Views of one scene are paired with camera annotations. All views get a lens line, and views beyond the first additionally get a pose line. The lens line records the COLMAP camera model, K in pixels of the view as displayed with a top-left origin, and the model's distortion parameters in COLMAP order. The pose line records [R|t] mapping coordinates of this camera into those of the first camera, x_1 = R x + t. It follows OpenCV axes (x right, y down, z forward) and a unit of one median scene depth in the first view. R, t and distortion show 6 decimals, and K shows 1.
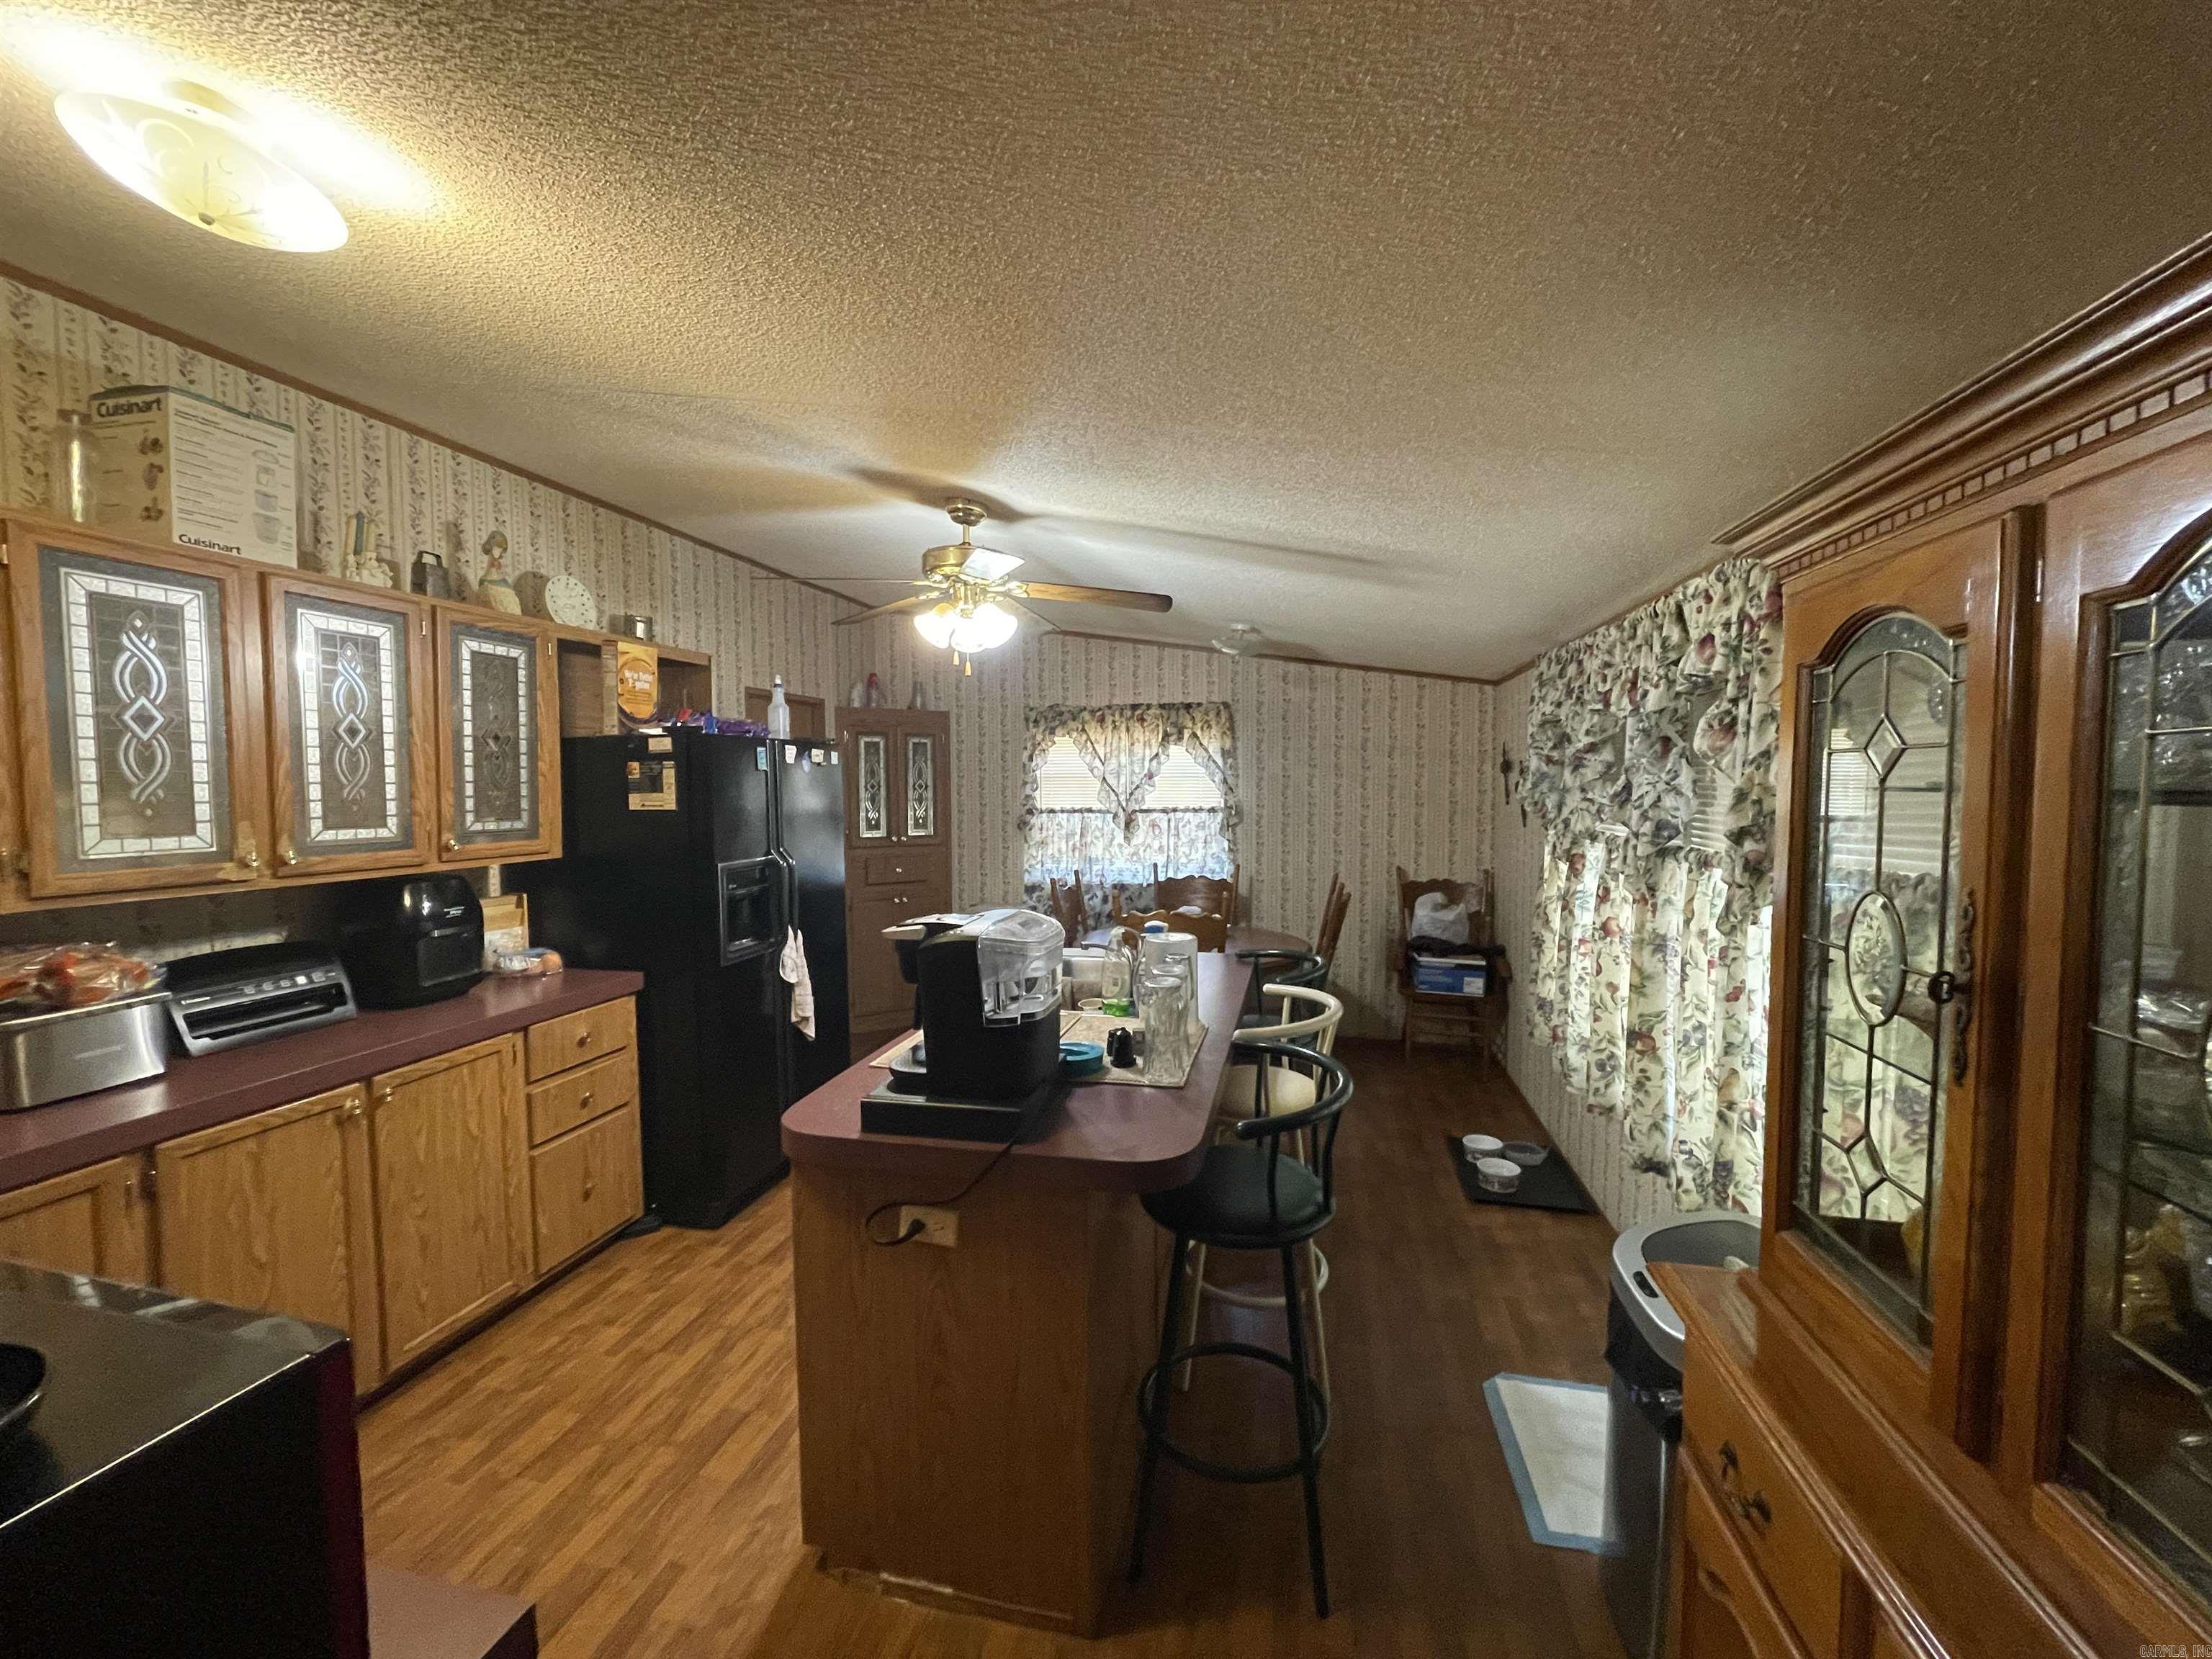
lens RADIAL K [[891.1, 0, 1106.0], [0, 891.1, 829.5], [0, 0, 1]] dist [-0.003085, -0.000166]
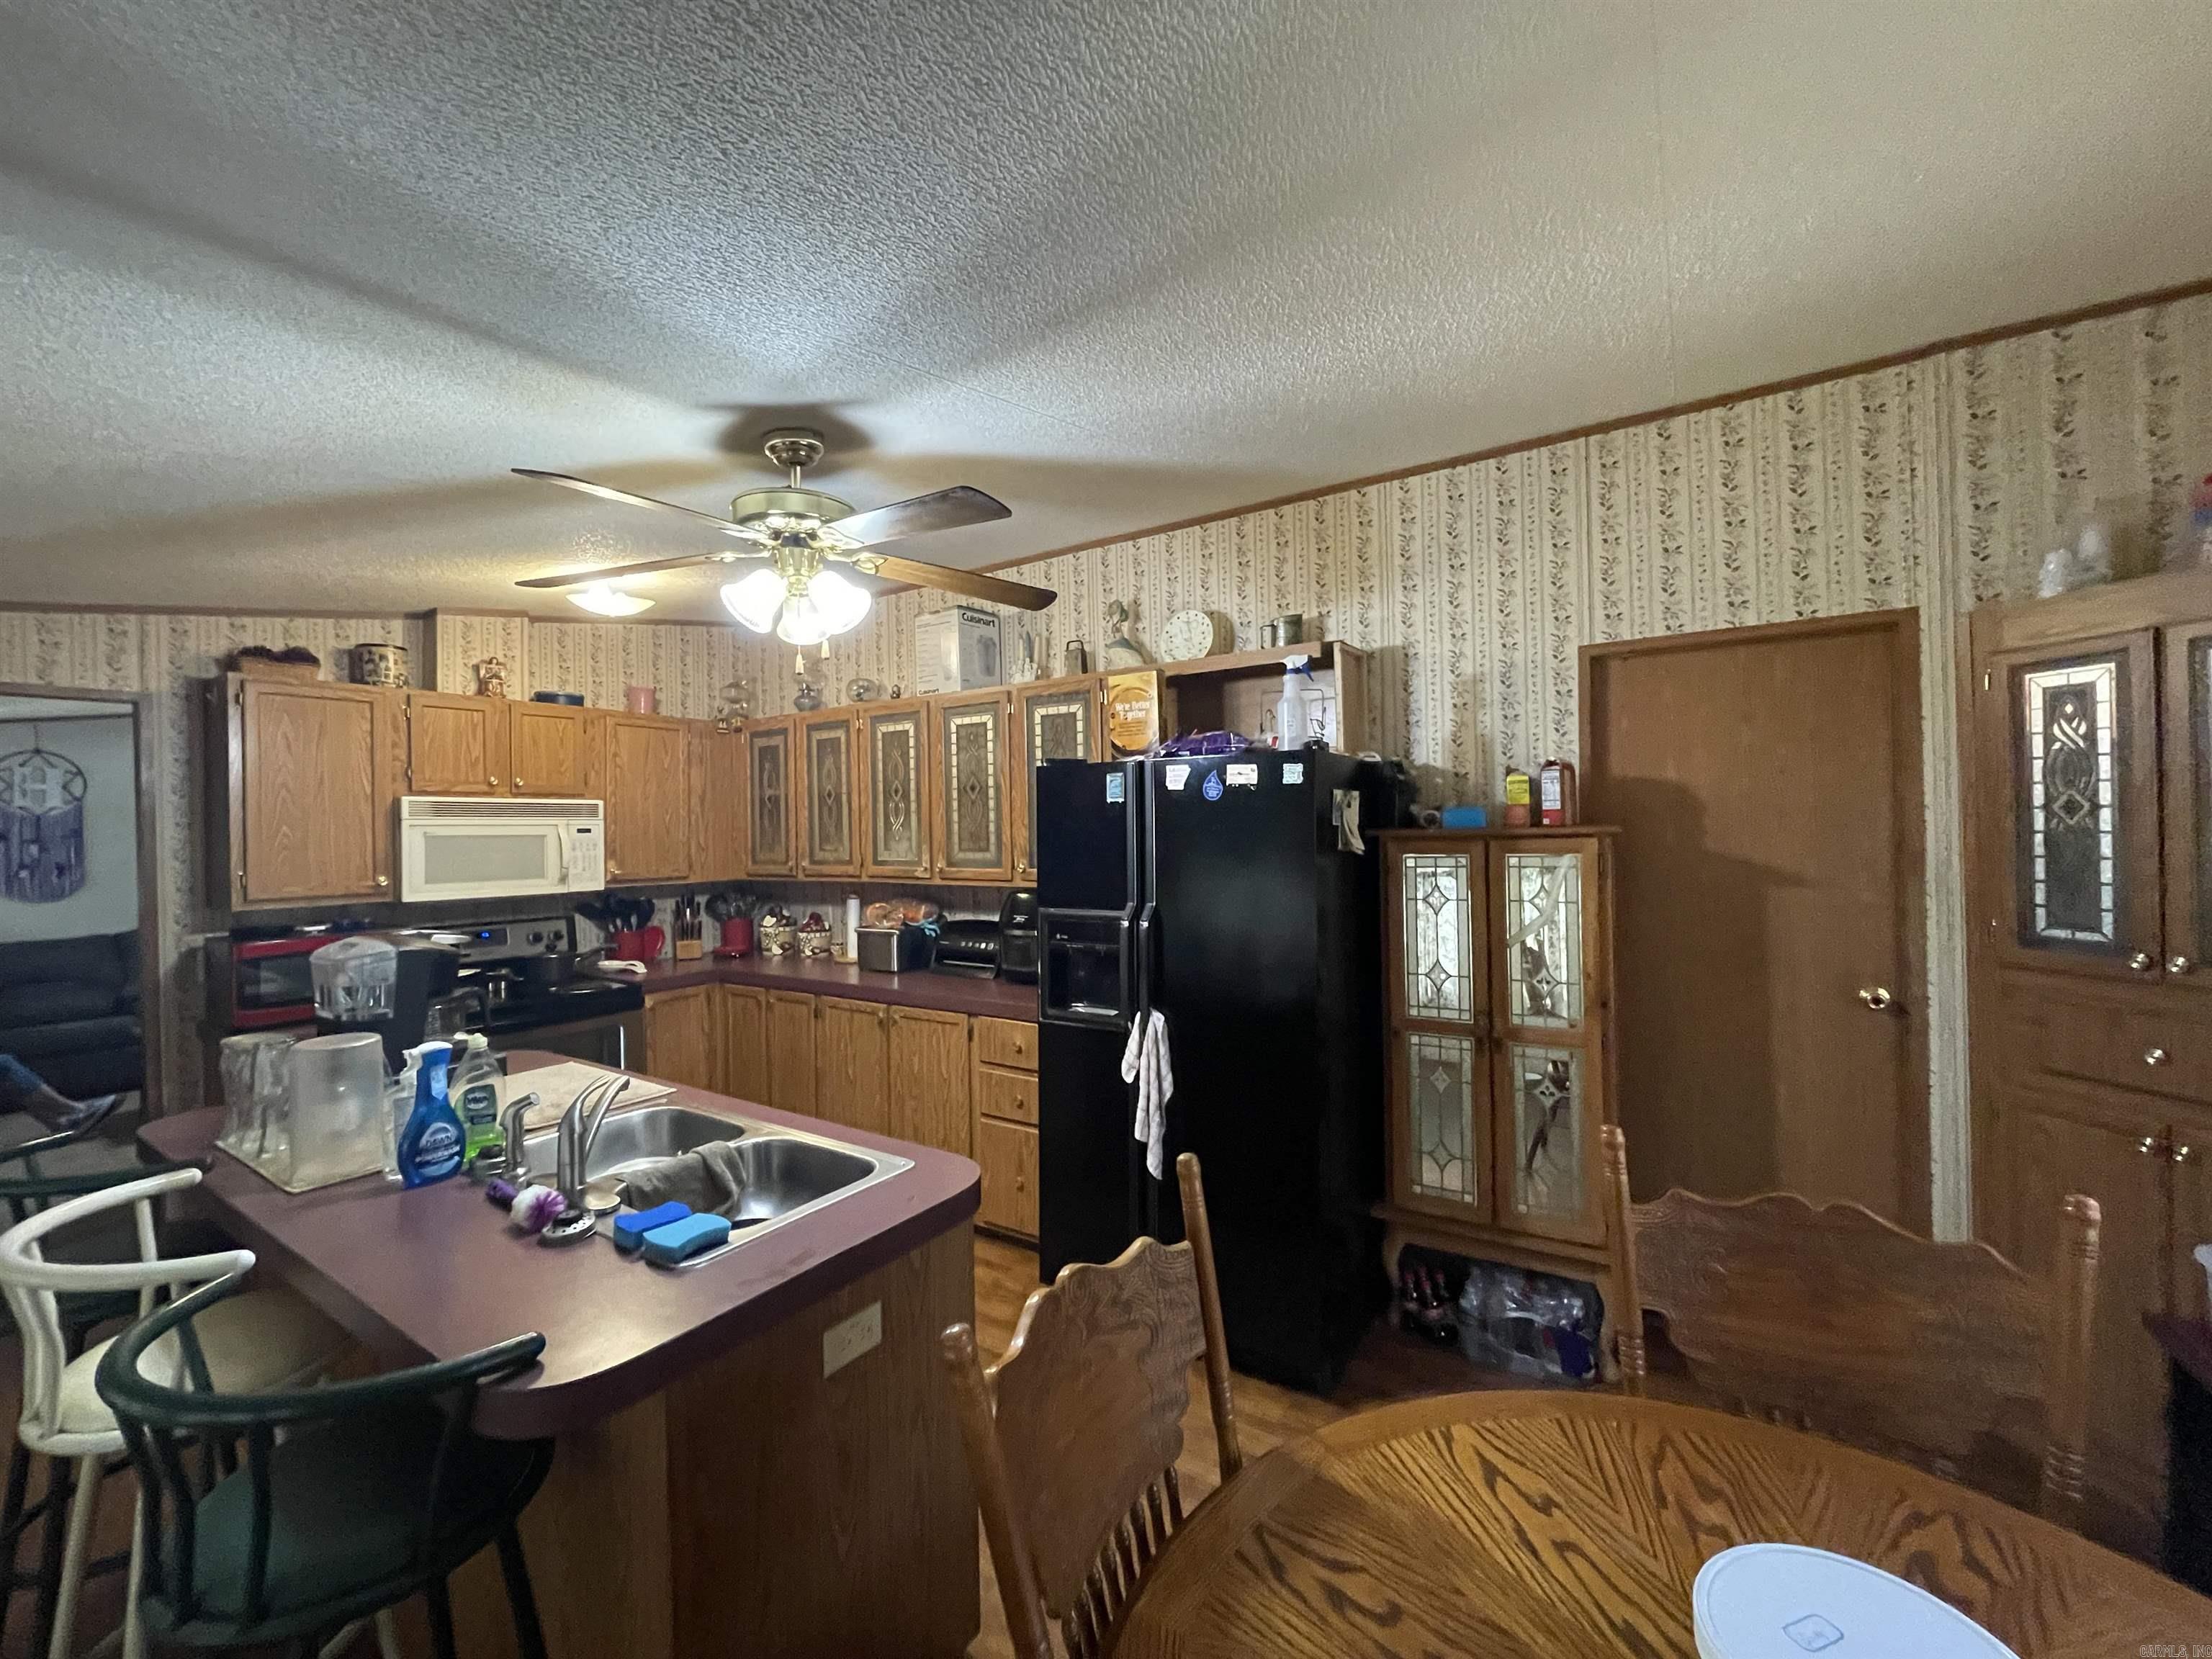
lens RADIAL K [[891.1, 0, 1106.0], [0, 891.1, 829.5], [0, 0, 1]] dist [-0.003085, -0.000166]
pose [[-0.351557, 0.016675, -0.936018, 0.429403], [-0.027688, 0.999219, 0.028200, -0.076533], [0.935757, 0.035830, -0.350821, 1.500712]]
